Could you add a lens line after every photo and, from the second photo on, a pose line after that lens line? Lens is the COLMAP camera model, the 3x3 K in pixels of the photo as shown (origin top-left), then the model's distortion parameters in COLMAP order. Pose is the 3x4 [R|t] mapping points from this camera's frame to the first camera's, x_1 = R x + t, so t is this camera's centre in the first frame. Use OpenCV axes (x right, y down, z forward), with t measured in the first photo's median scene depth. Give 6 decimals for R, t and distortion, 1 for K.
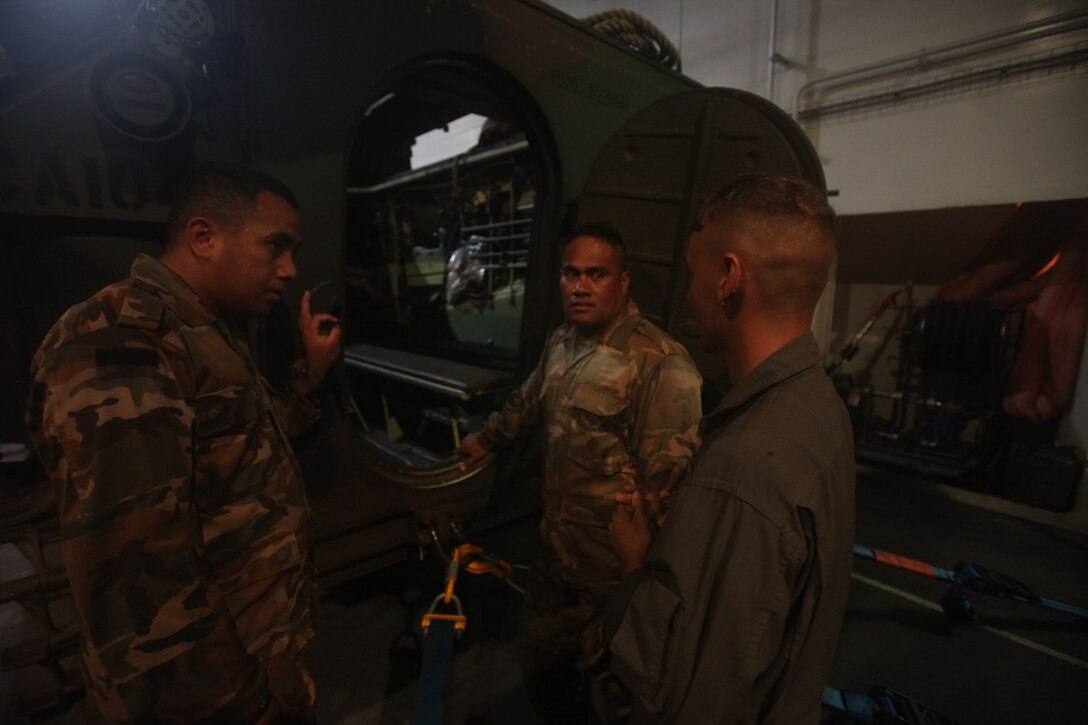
lens RADIAL K [[542.9, 0, 544.0], [0, 542.9, 362.5], [0, 0, 1]] dist [0.001451, 0.020060]
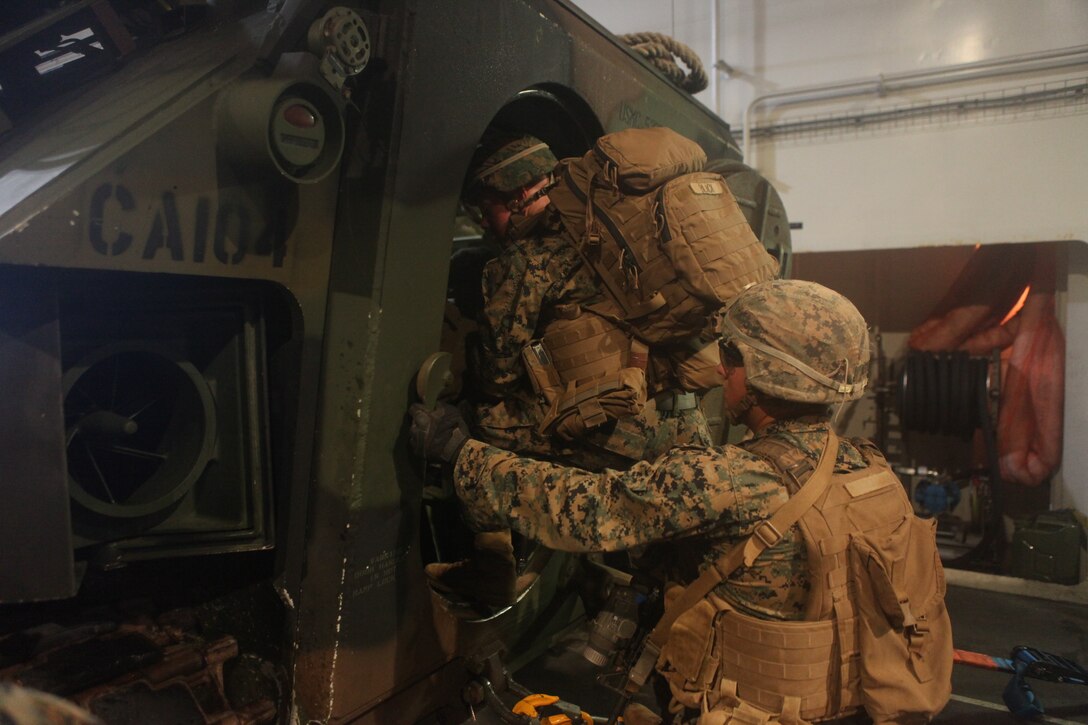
lens RADIAL K [[856.4, 0, 544.0], [0, 856.4, 362.5], [0, 0, 1]] dist [-0.008853, 0.118895]
pose [[0.951778, -0.034332, 0.304860, -0.268138], [0.068238, 0.992516, -0.101270, 0.000940], [-0.299102, 0.117189, 0.946998, -0.105253]]
